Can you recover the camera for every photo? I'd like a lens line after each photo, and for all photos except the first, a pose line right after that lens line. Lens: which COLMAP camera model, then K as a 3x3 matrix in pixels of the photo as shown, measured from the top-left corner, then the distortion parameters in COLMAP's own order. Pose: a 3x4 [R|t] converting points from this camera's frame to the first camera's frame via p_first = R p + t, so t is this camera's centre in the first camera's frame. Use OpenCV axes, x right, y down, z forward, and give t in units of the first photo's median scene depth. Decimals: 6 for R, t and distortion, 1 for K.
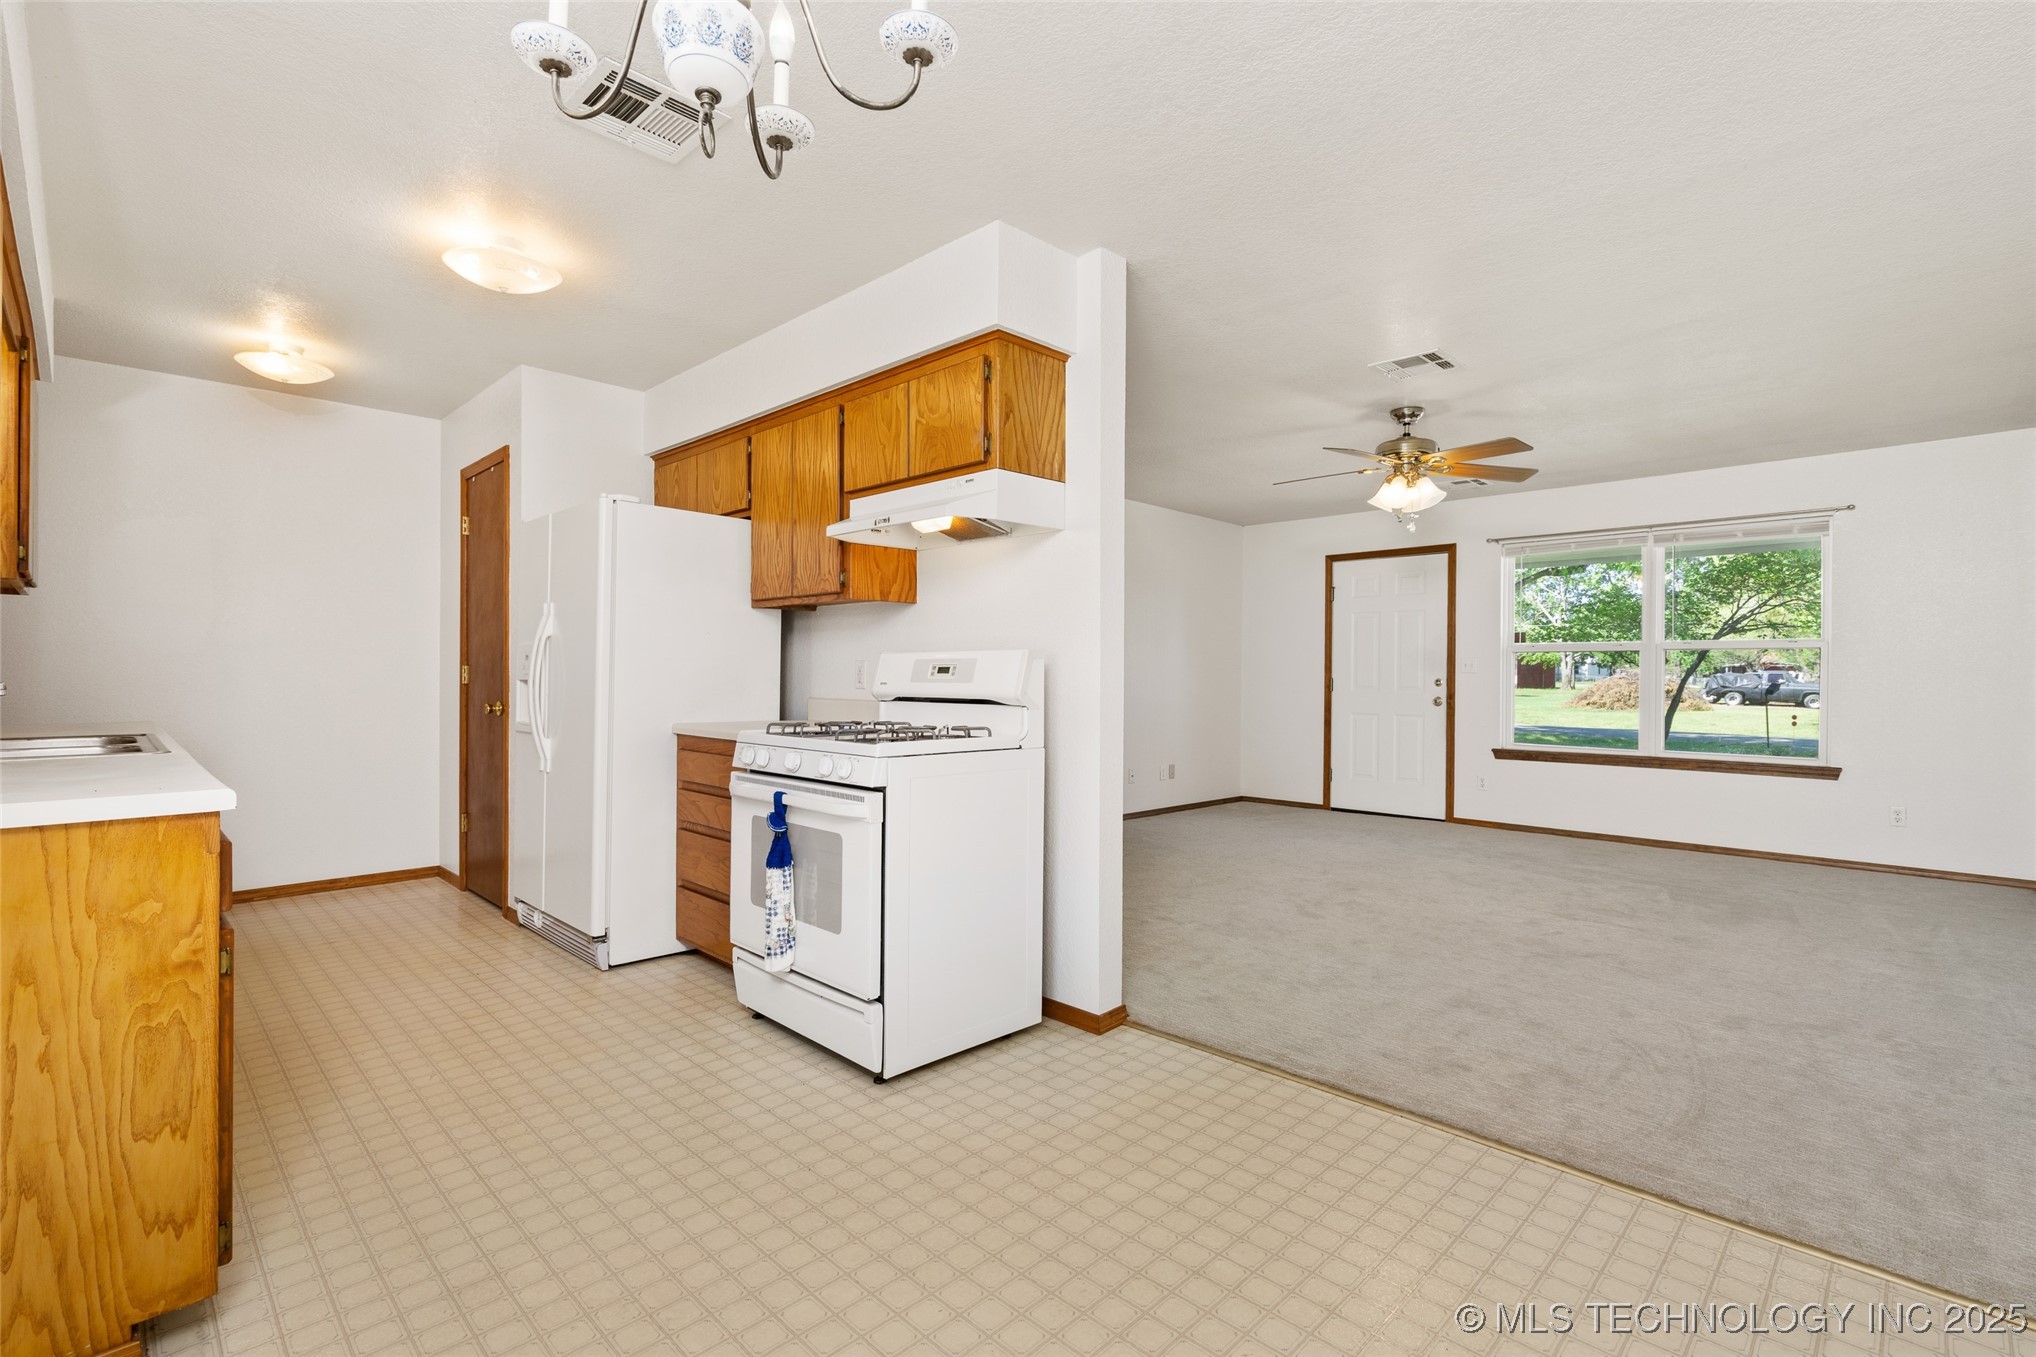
lens RADIAL K [[921.6, 0, 1019.3], [0, 921.6, 679.9], [0, 0, 1]] dist [-0.000224, 0.000346]
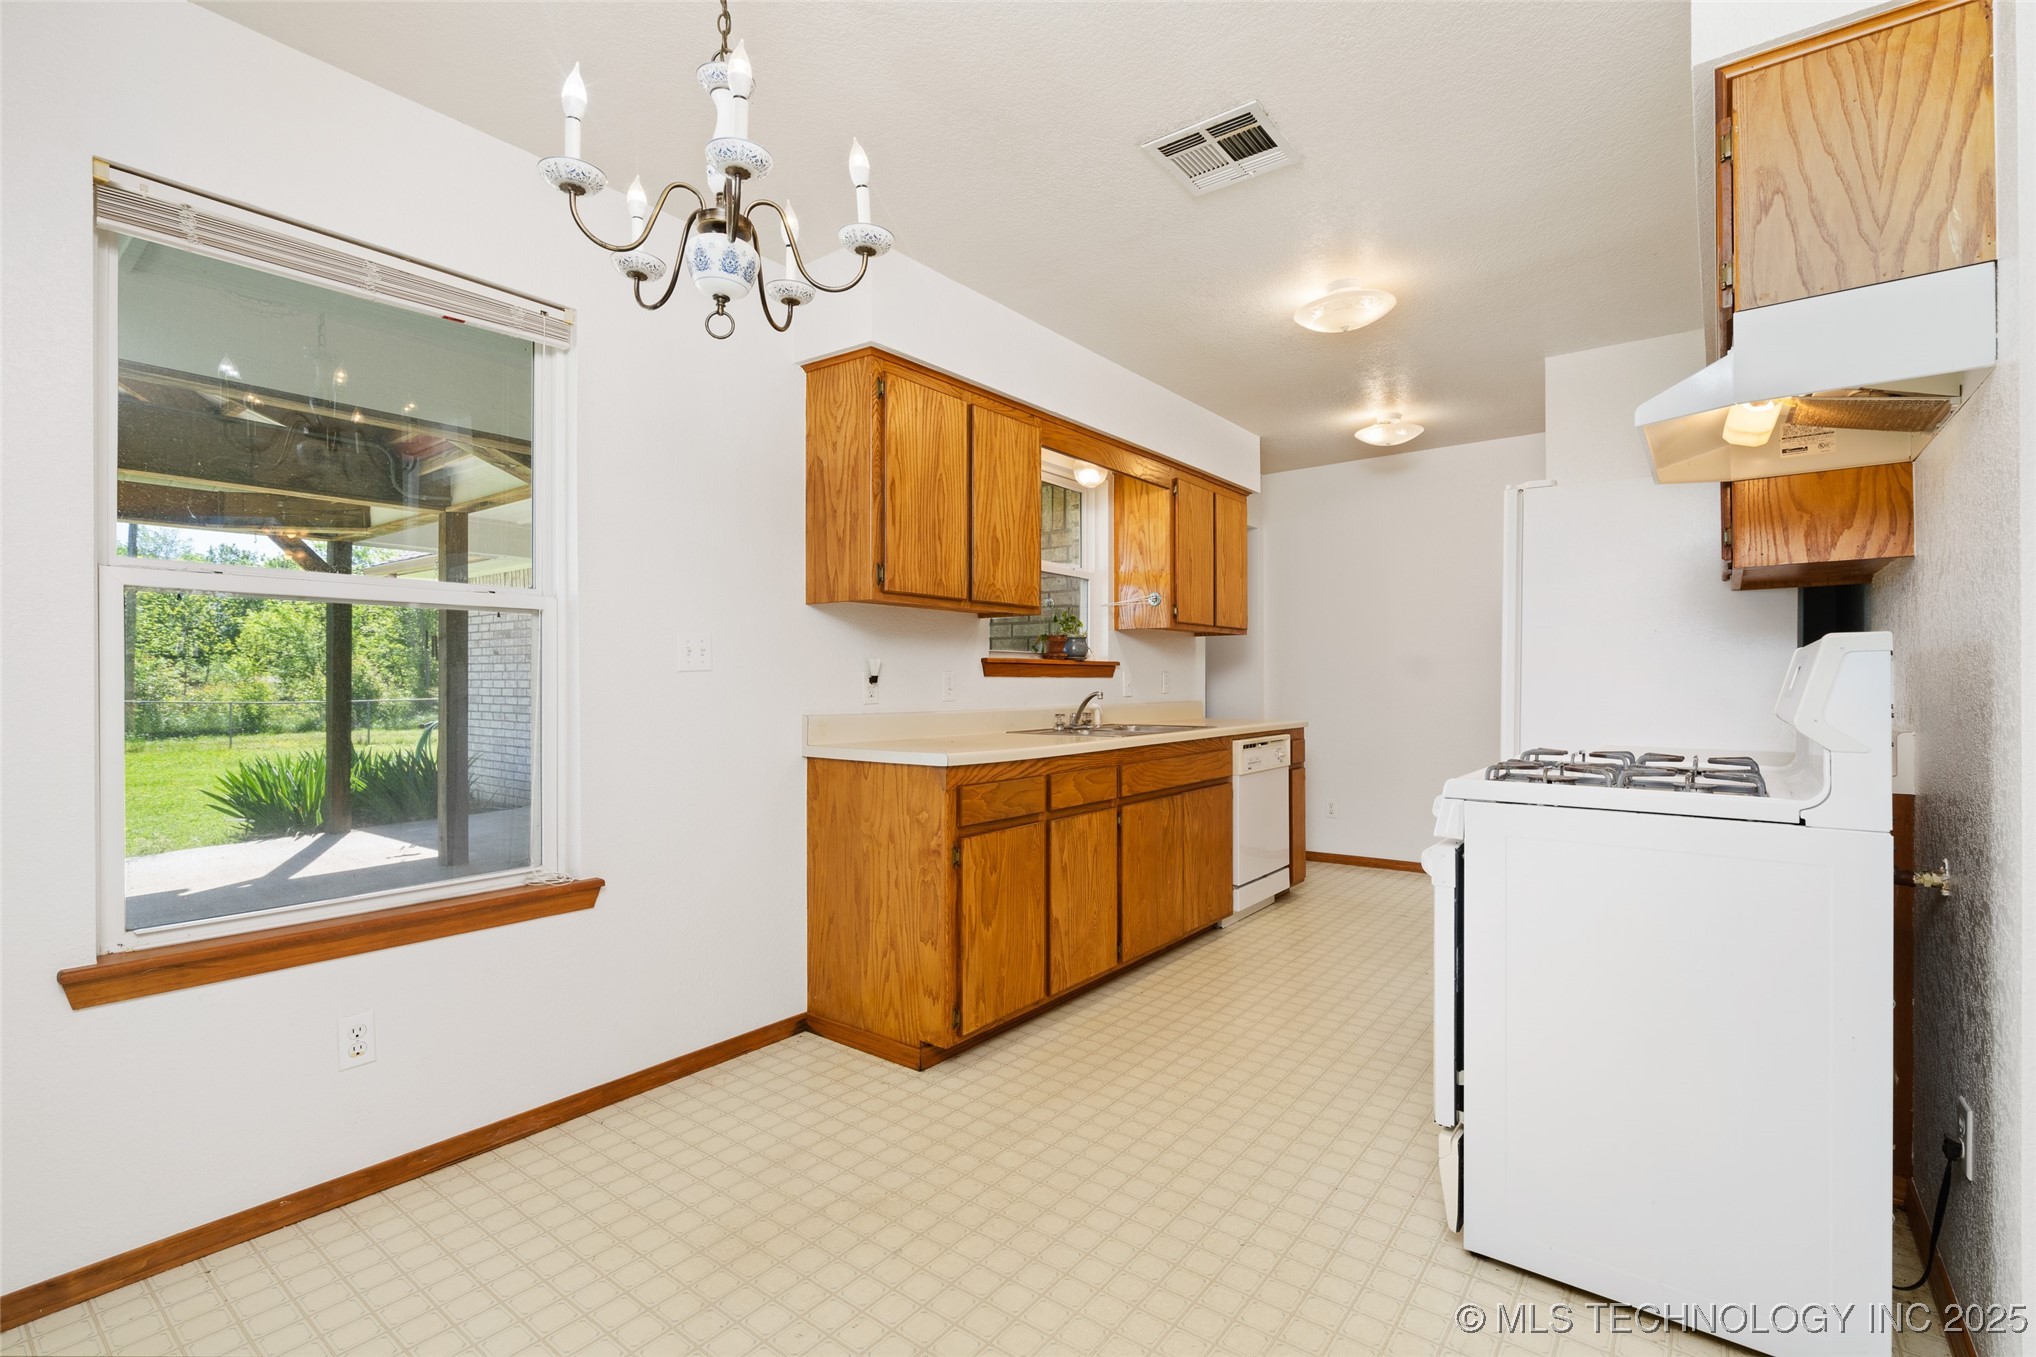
lens RADIAL K [[921.6, 0, 1019.3], [0, 921.6, 679.9], [0, 0, 1]] dist [-0.000224, 0.000346]
pose [[0.130606, -0.006145, -0.991415, 0.484034], [-0.001278, 0.999979, -0.006367, -0.004857], [0.991434, 0.002098, 0.130595, 0.517564]]
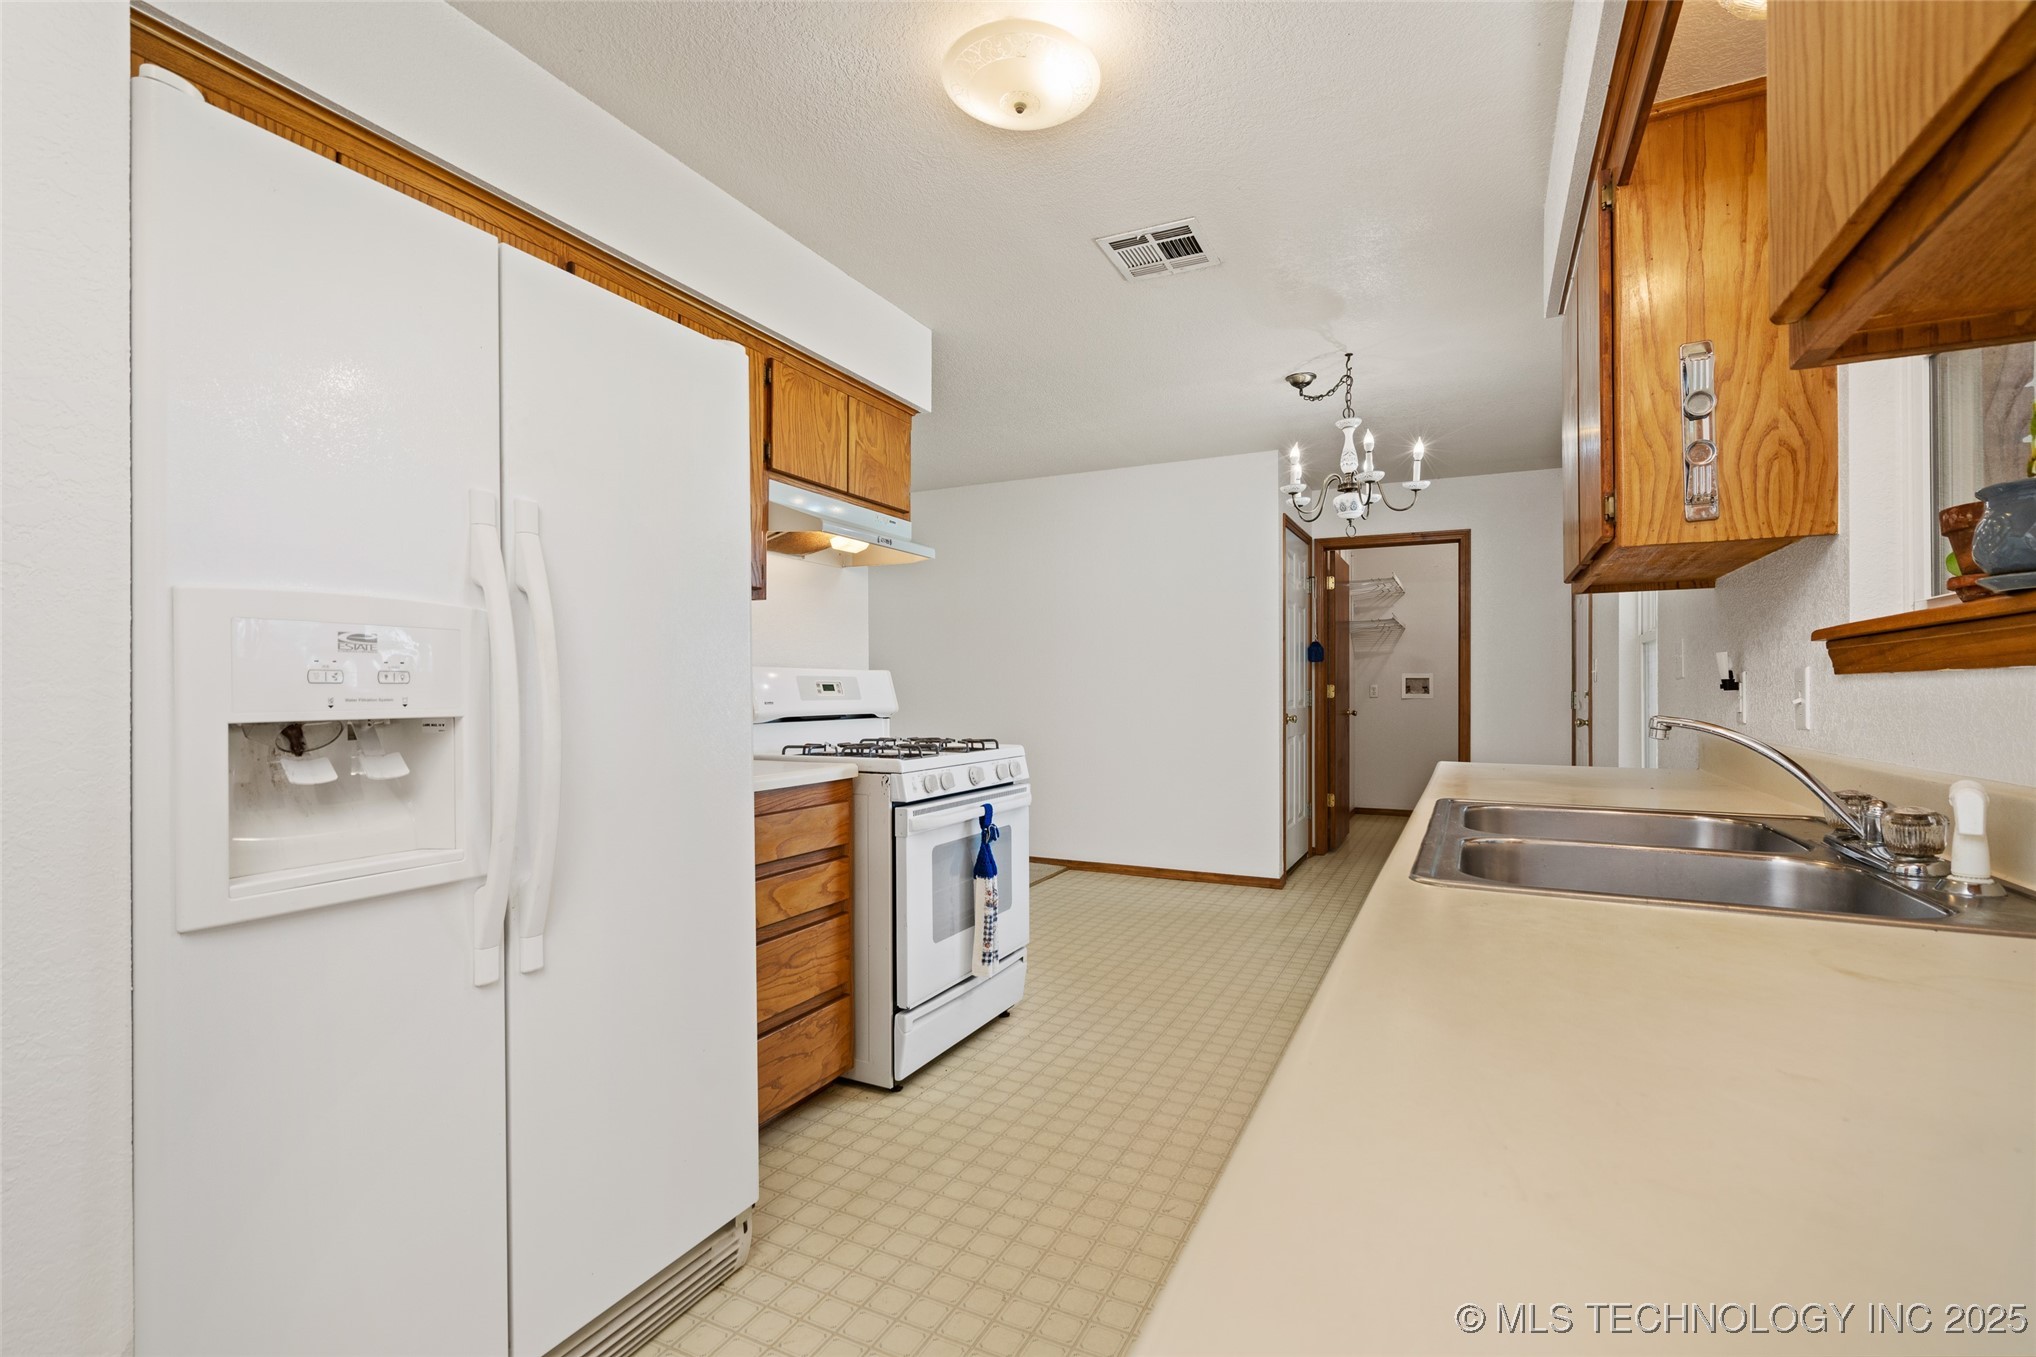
lens RADIAL K [[919.4, 0, 1013.6], [0, 919.4, 693.1], [0, 0, 1]] dist [0.000080, 0.000246]
pose [[-0.312778, -0.006615, 0.949803, -1.264568], [0.001533, 0.999971, 0.007469, -0.013666], [-0.949825, 0.003792, -0.312758, 1.296618]]
